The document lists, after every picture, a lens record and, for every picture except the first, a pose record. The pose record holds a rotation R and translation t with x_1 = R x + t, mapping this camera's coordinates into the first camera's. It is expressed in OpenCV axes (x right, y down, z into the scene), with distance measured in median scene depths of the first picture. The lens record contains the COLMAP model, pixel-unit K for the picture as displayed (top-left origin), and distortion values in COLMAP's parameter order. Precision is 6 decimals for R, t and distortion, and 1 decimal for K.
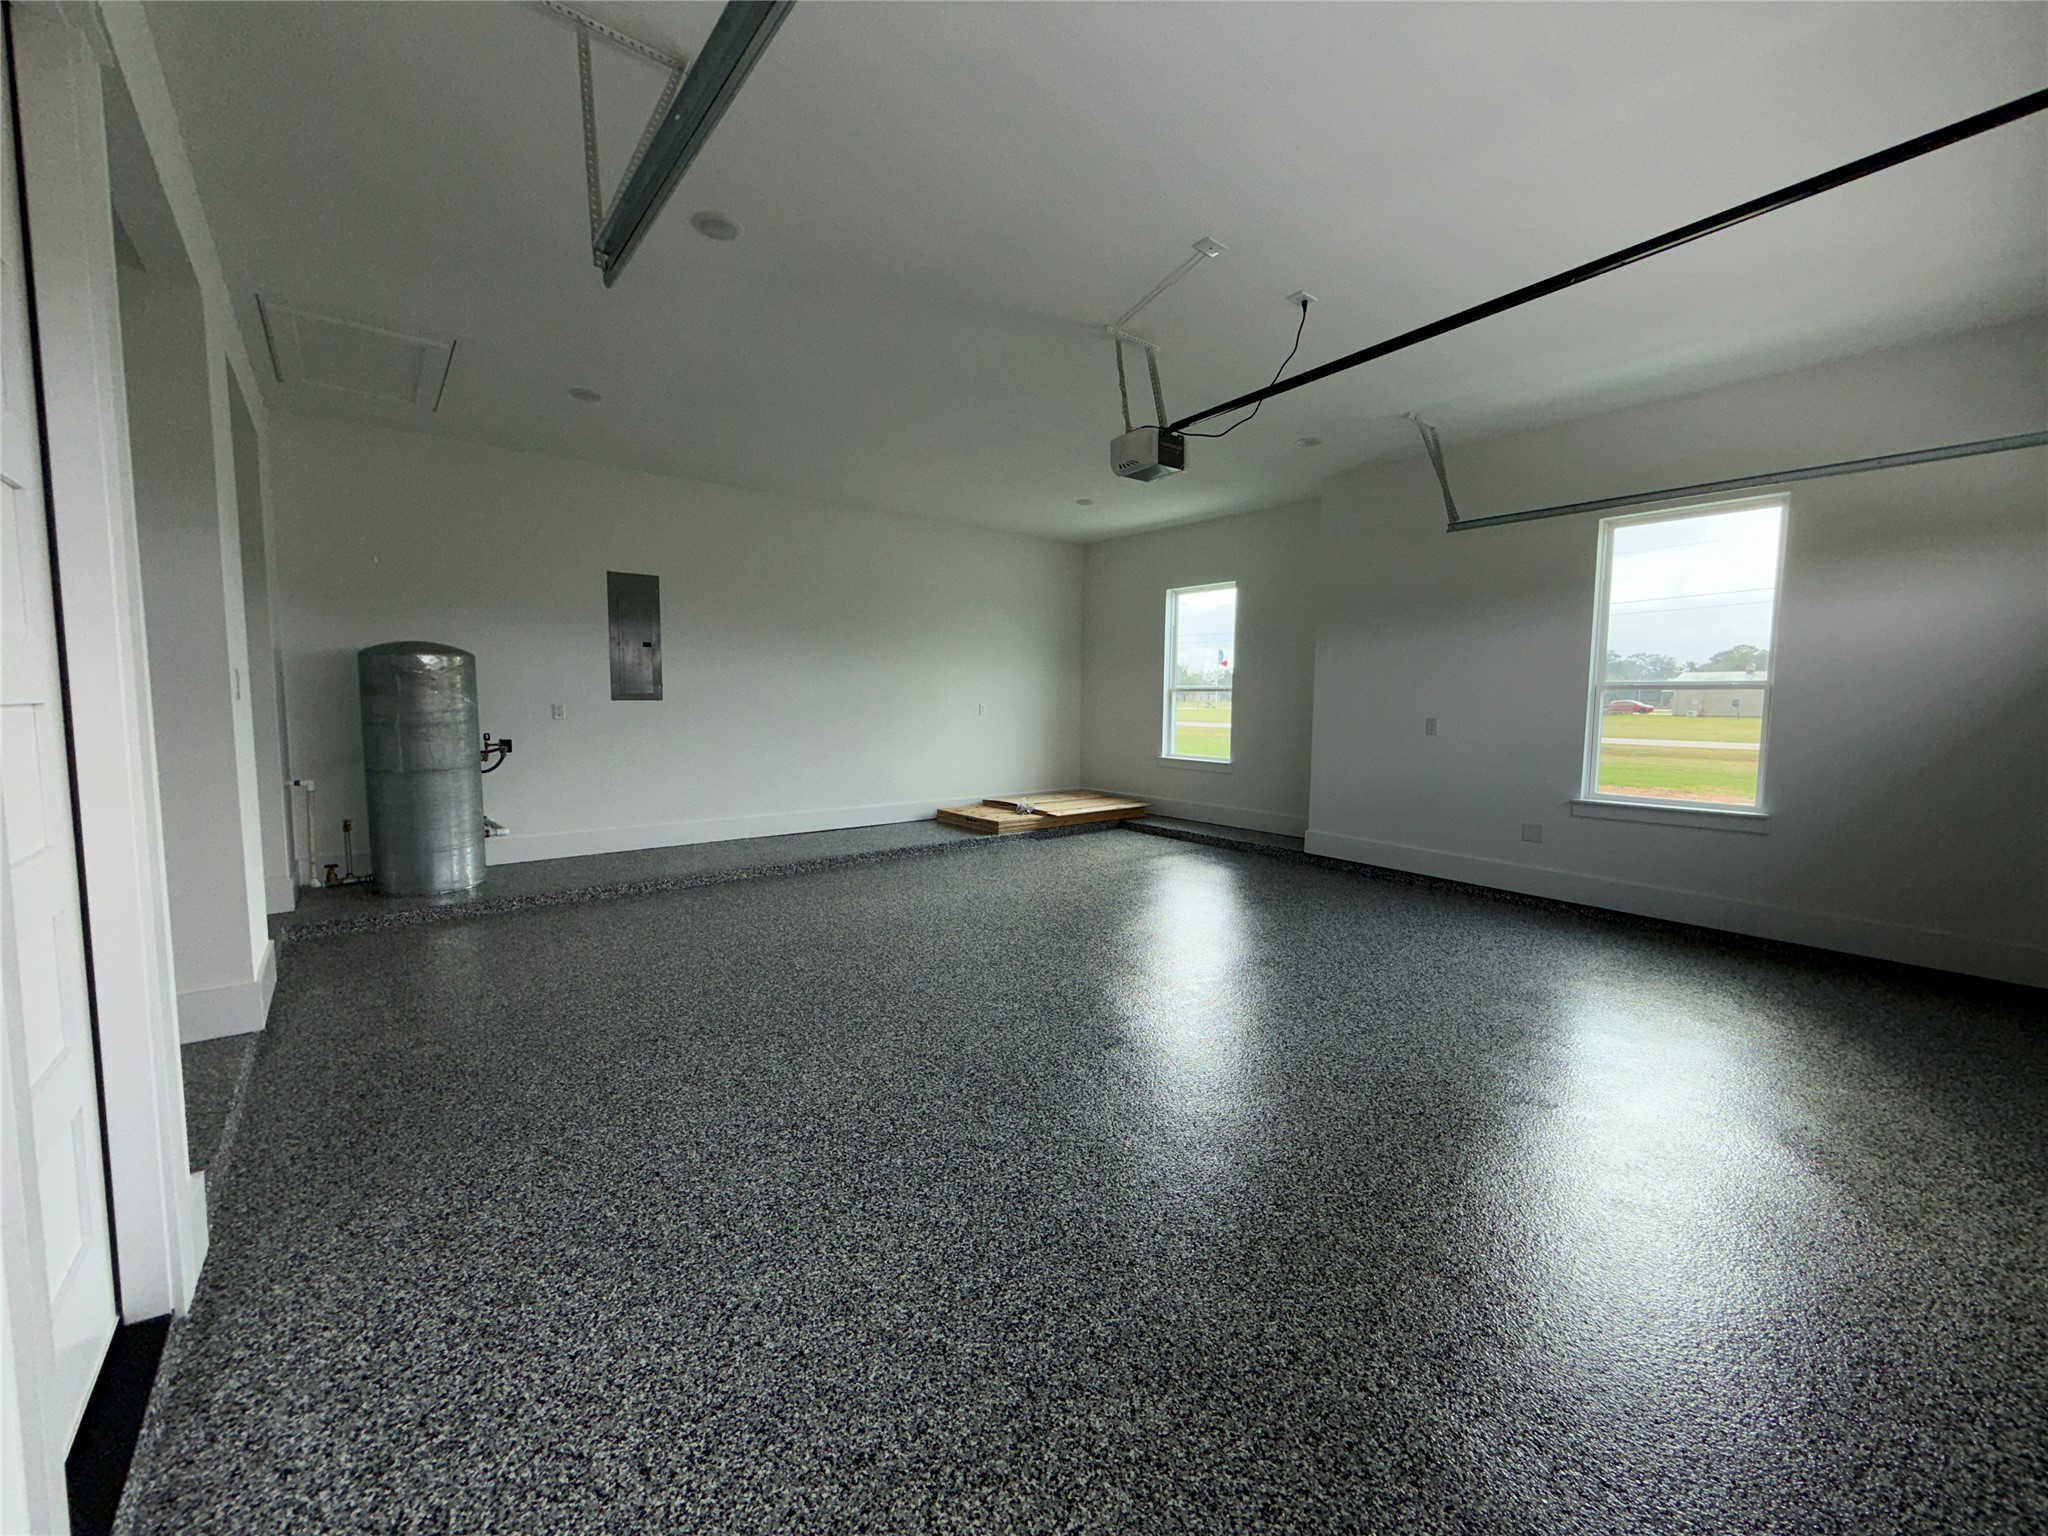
lens RADIAL K [[820.6, 0, 1024.0], [0, 820.6, 768.0], [0, 0, 1]] dist [0.000189, 0.000316]
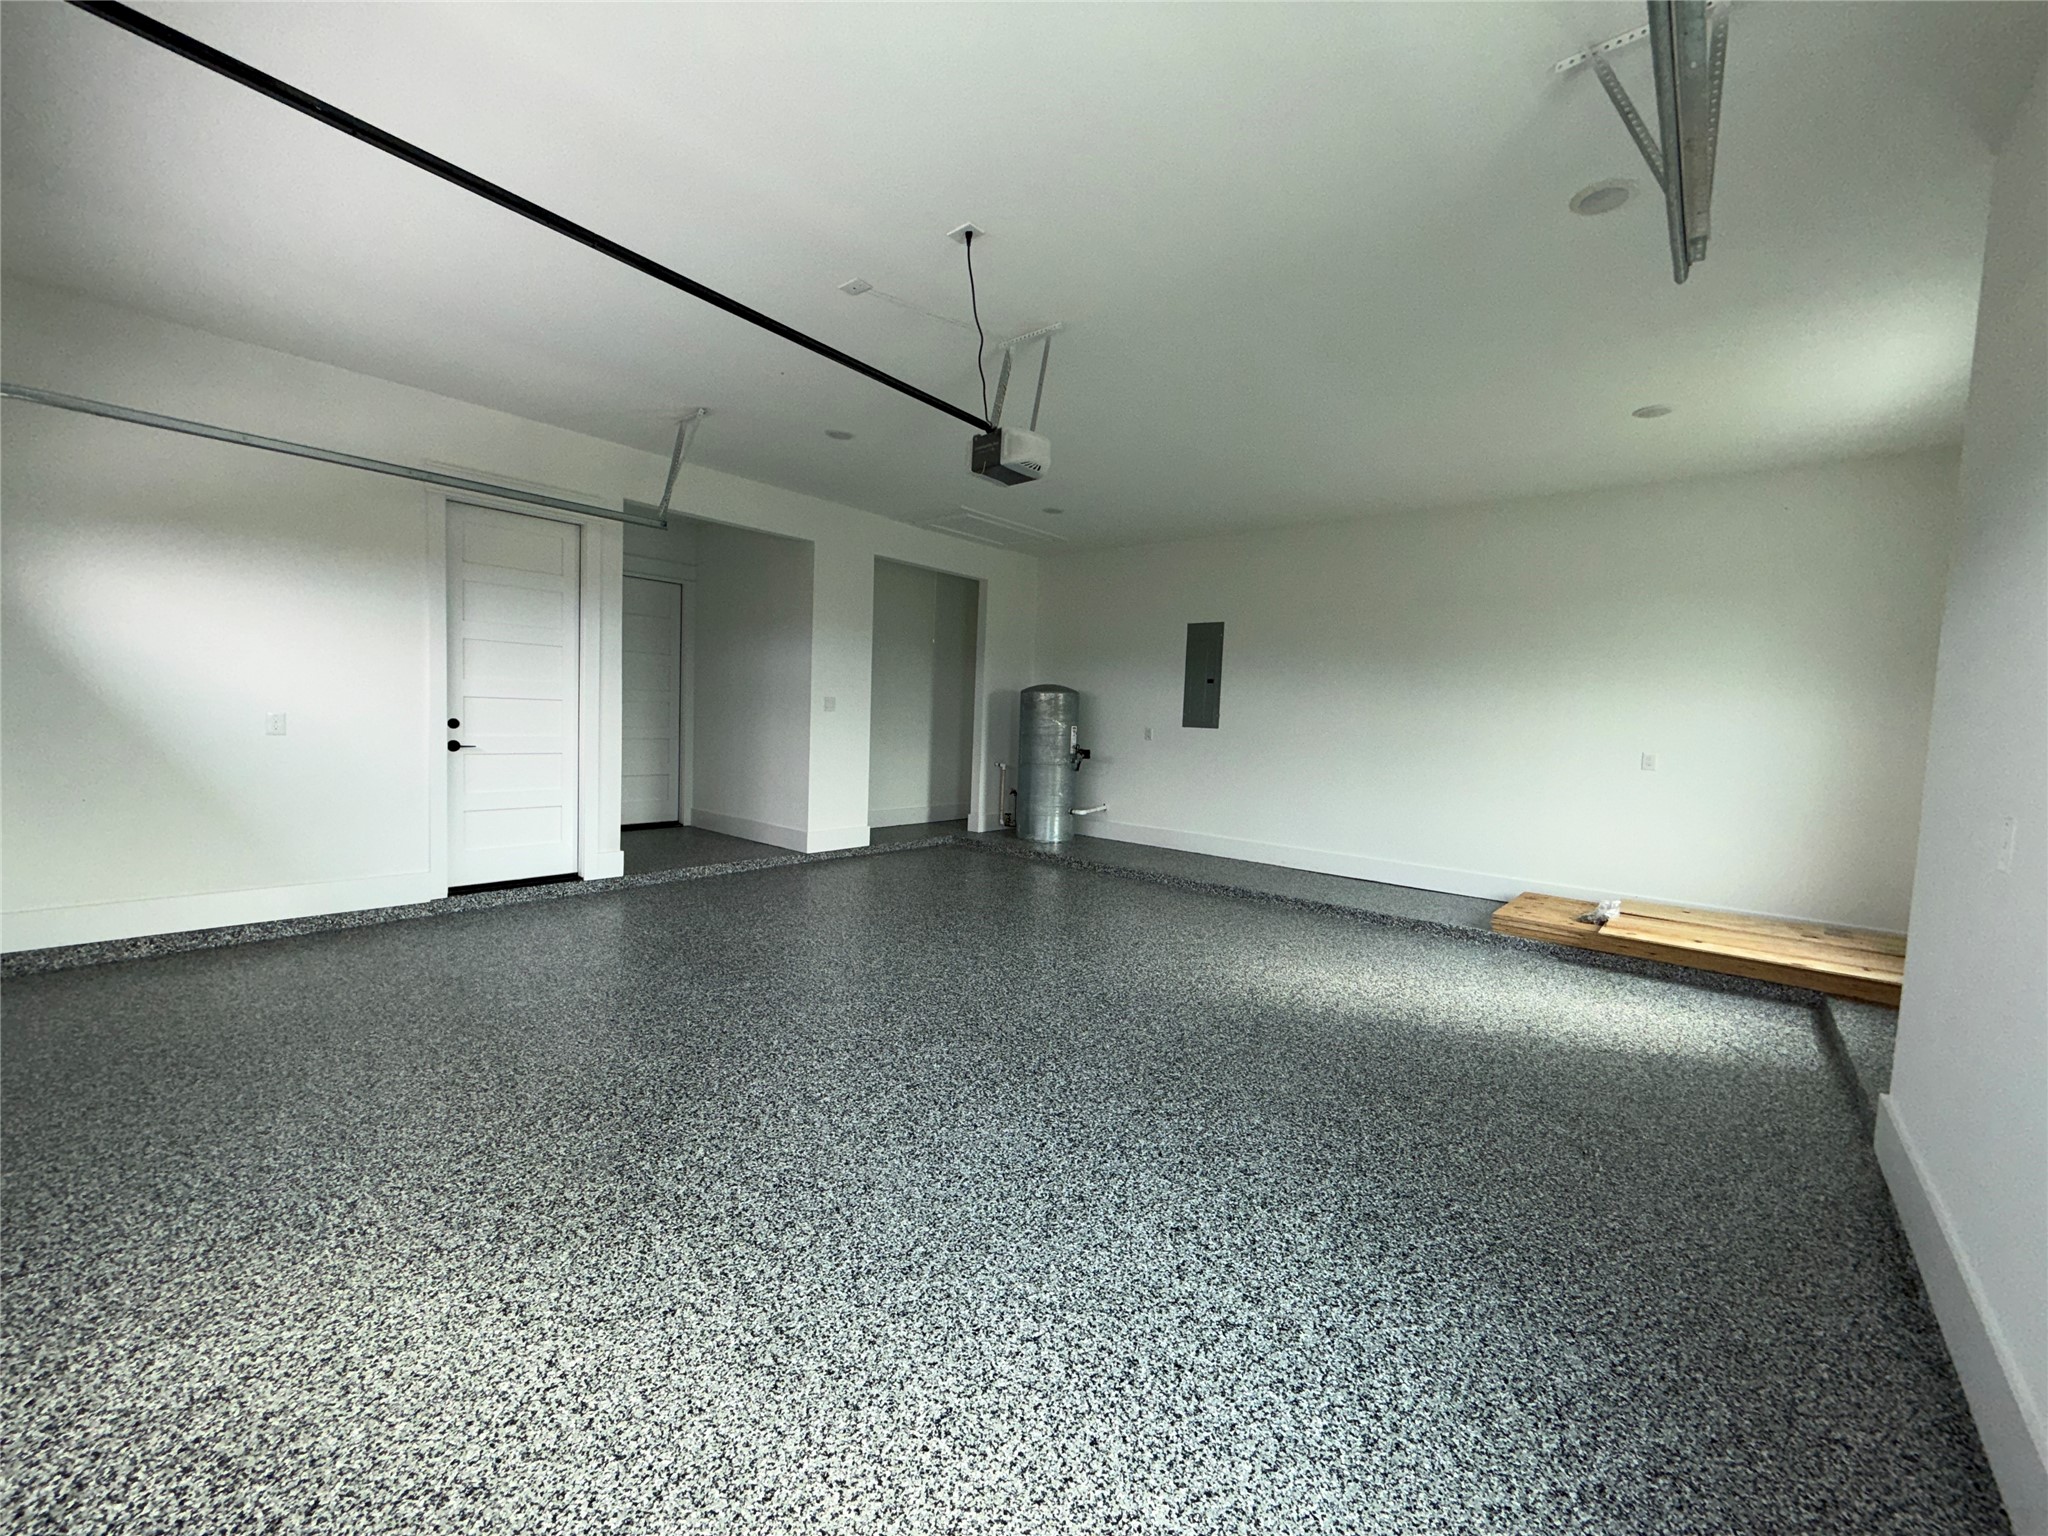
lens RADIAL K [[820.6, 0, 1024.0], [0, 820.6, 768.0], [0, 0, 1]] dist [0.000189, 0.000316]
pose [[0.173099, 0.065060, -0.982753, 0.730776], [-0.125078, 0.991189, 0.043588, -0.048331], [0.976930, 0.115376, 0.179711, 0.590609]]
